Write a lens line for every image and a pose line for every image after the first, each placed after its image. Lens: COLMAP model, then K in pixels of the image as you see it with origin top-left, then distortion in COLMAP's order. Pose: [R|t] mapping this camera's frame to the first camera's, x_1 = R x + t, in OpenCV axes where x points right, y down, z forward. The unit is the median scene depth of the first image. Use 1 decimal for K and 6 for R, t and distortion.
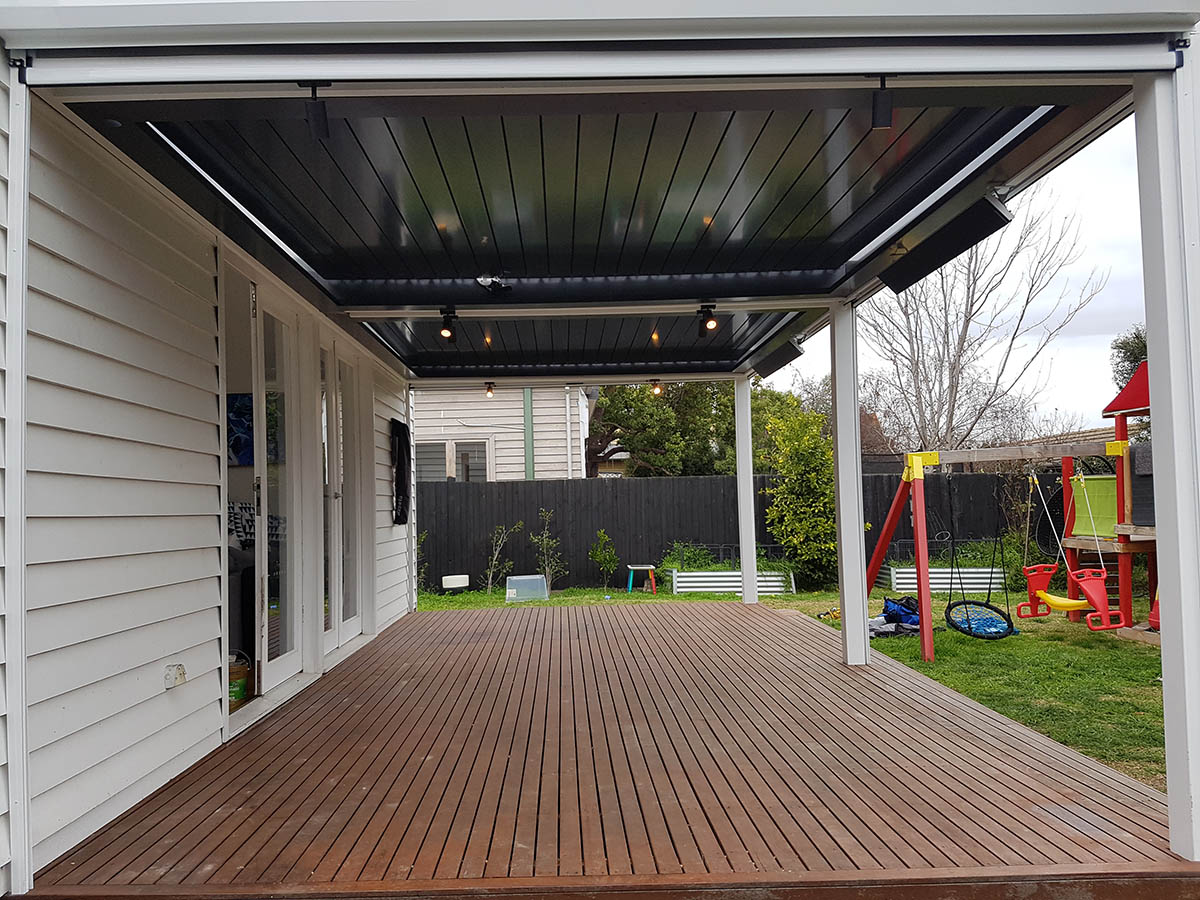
lens RADIAL K [[893.7, 0, 568.6], [0, 893.7, 464.1], [0, 0, 1]] dist [0.063578, -0.041595]
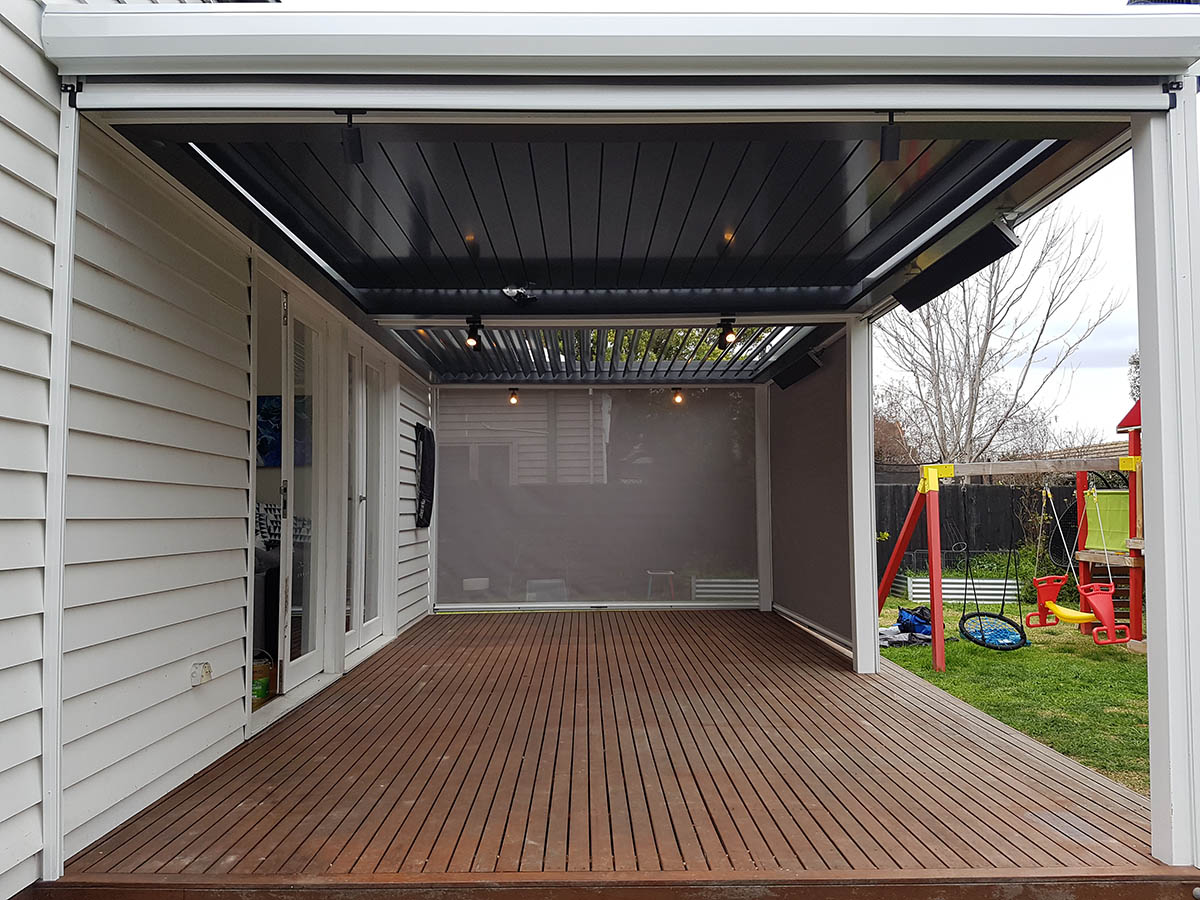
lens RADIAL K [[893.7, 0, 600.7], [0, 893.7, 449.1], [0, 0, 1]] dist [0.063578, -0.041595]
pose [[0.999808, 0.017726, 0.008347, 0.005555], [-0.017554, 0.999640, -0.020303, -0.006349], [-0.008704, 0.020153, 0.999759, -0.028711]]
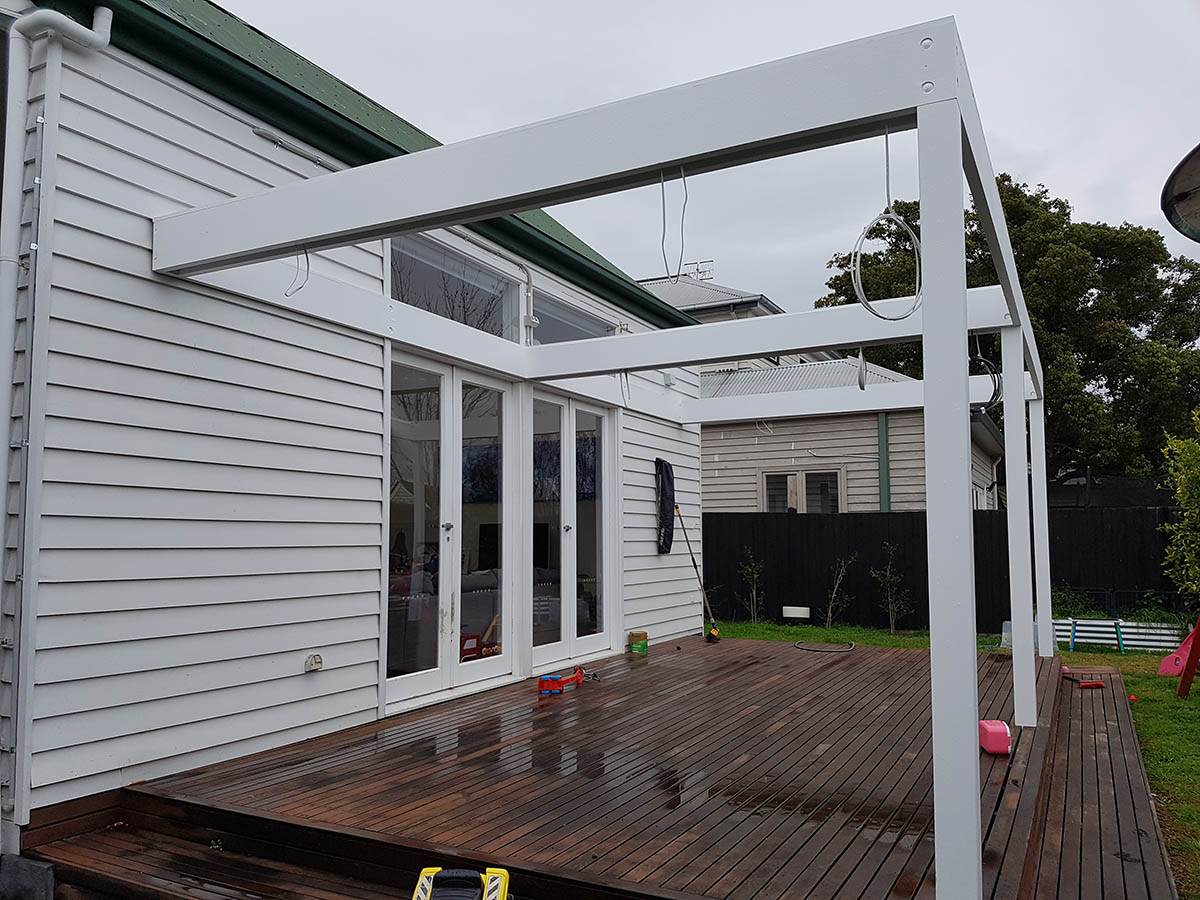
lens RADIAL K [[893.7, 0, 589.2], [0, 893.7, 448.3], [0, 0, 1]] dist [0.063578, -0.041595]
pose [[0.882750, -0.029967, -0.468886, 0.331136], [0.007936, 0.998773, -0.048891, -0.013192], [0.469775, 0.039437, 0.881905, -0.025701]]
